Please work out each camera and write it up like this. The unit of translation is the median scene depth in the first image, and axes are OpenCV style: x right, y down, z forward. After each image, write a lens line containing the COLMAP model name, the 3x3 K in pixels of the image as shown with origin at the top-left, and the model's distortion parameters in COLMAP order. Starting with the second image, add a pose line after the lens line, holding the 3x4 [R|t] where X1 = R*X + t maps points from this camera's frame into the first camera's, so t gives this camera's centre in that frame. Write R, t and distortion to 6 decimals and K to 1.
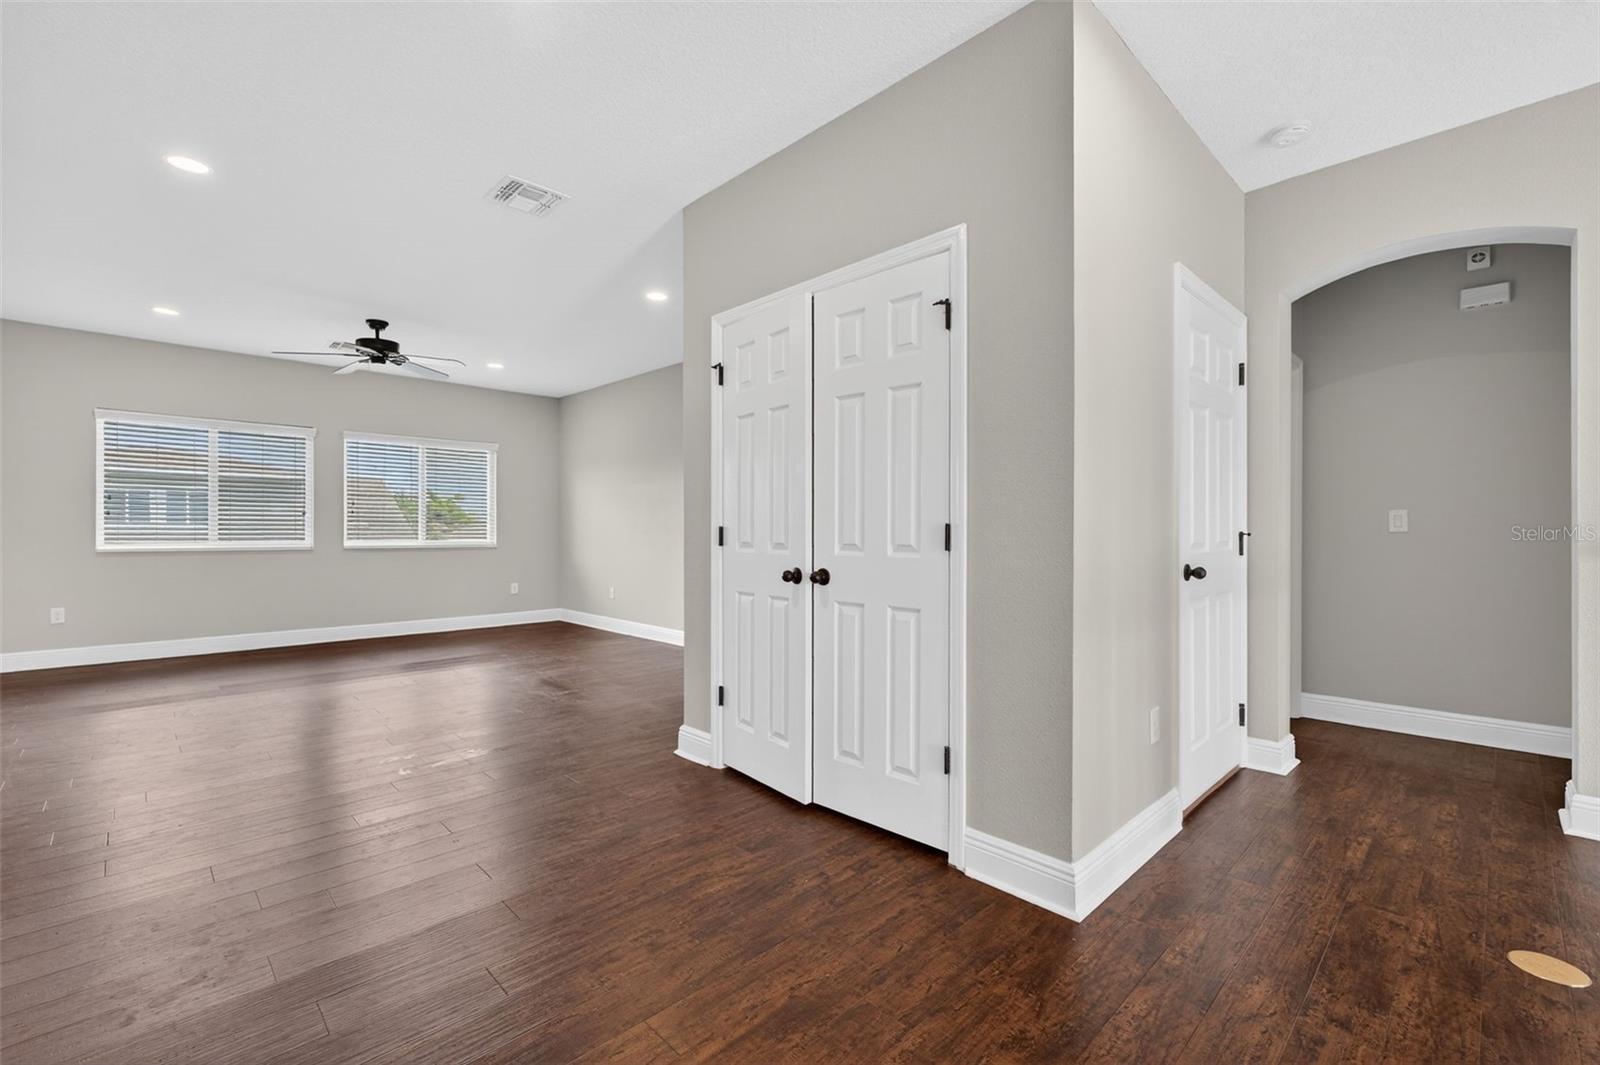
lens RADIAL K [[691.8, 0, 800.0], [0, 691.8, 532.5], [0, 0, 1]] dist [-0.002814, -0.000145]
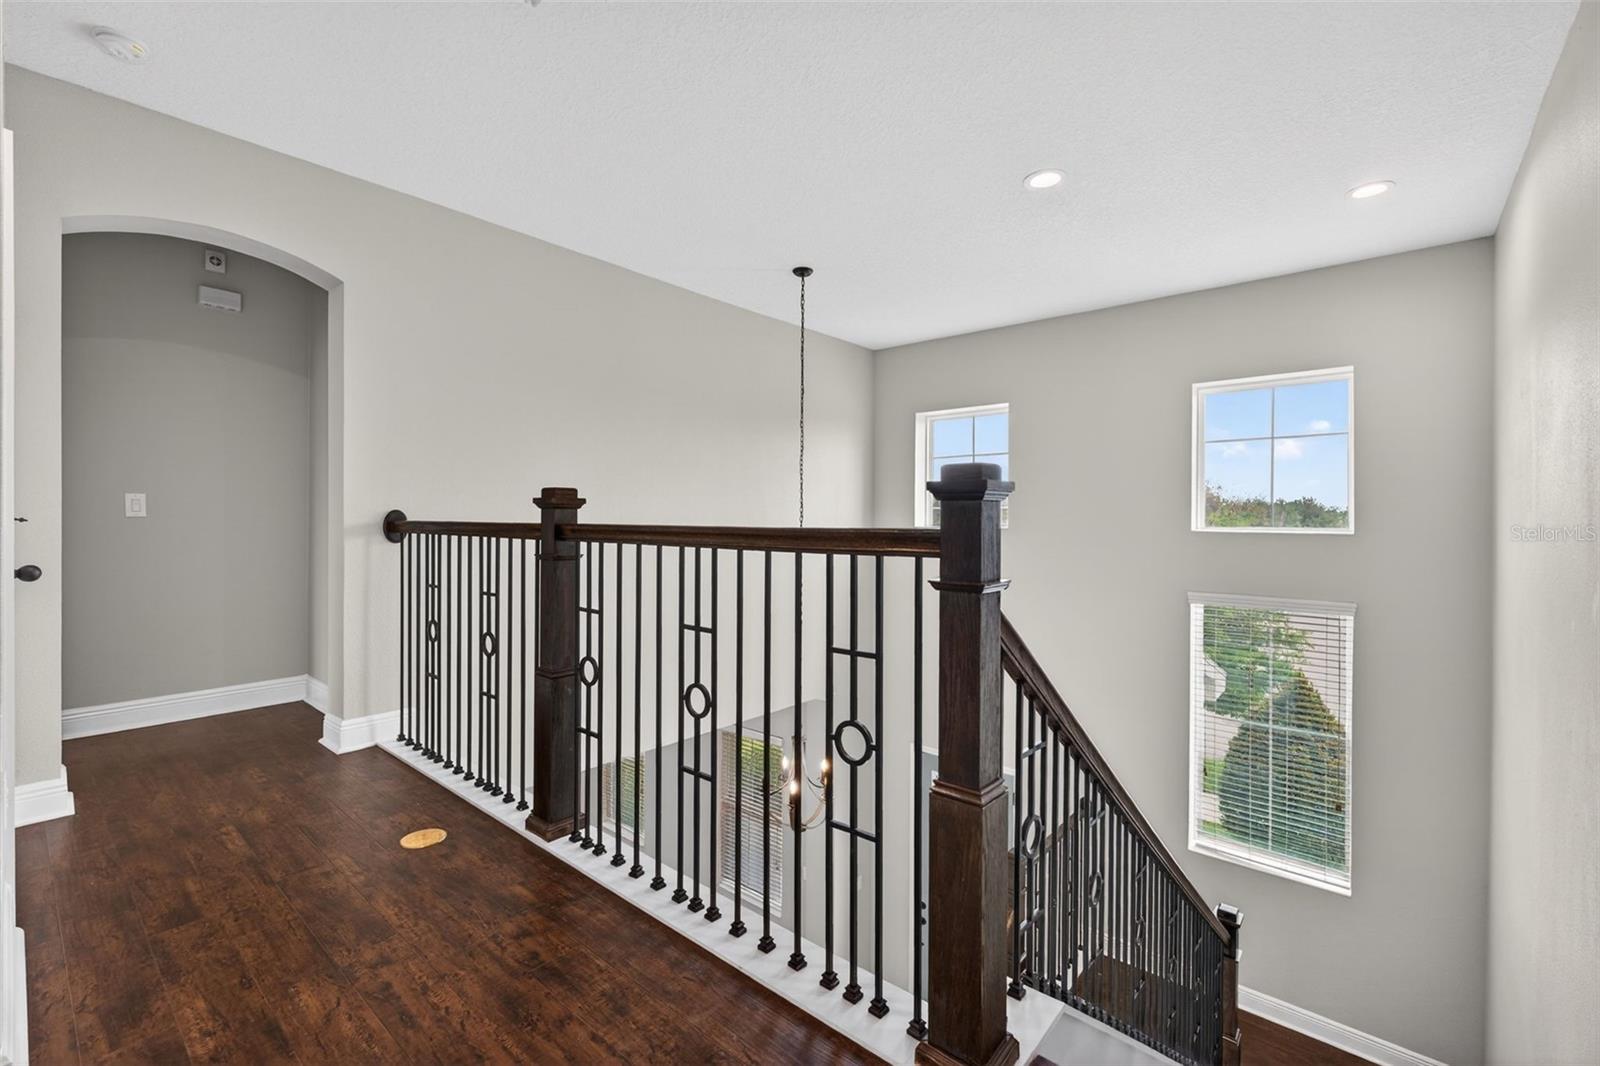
lens RADIAL K [[676.6, 0, 808.0], [0, 676.6, 522.9], [0, 0, 1]] dist [-0.000419, -0.000178]
pose [[-0.095544, -0.005773, 0.995408, -0.242770], [-0.002080, 0.999982, 0.005600, 0.000727], [-0.995423, -0.001535, -0.095554, 0.293172]]
